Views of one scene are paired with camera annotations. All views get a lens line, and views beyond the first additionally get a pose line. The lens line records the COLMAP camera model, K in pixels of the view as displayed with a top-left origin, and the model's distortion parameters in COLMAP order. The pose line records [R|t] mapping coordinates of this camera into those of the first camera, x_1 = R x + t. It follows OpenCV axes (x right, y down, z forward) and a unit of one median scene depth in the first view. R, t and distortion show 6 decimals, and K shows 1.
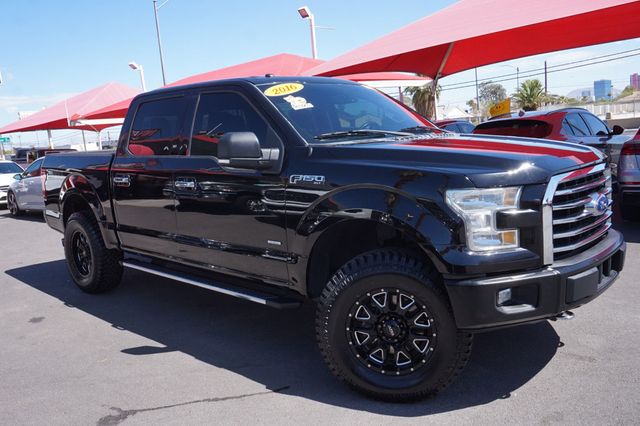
lens RADIAL K [[539.5, 0, 320.0], [0, 539.5, 213.0], [0, 0, 1]] dist [-0.037010, -0.004119]
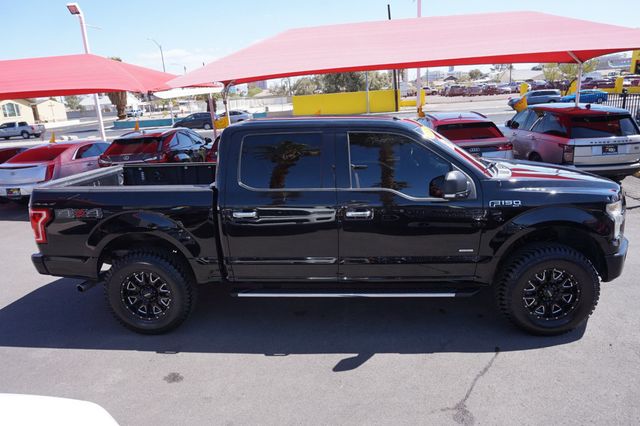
lens RADIAL K [[438.3, 0, 320.0], [0, 438.3, 213.0], [0, 0, 1]] dist [-0.002527, 0.000093]
pose [[0.784806, -0.126685, 0.606656, -0.868289], [0.087284, 0.991721, 0.094181, -0.147378], [-0.613565, -0.020963, 0.789366, 0.301251]]
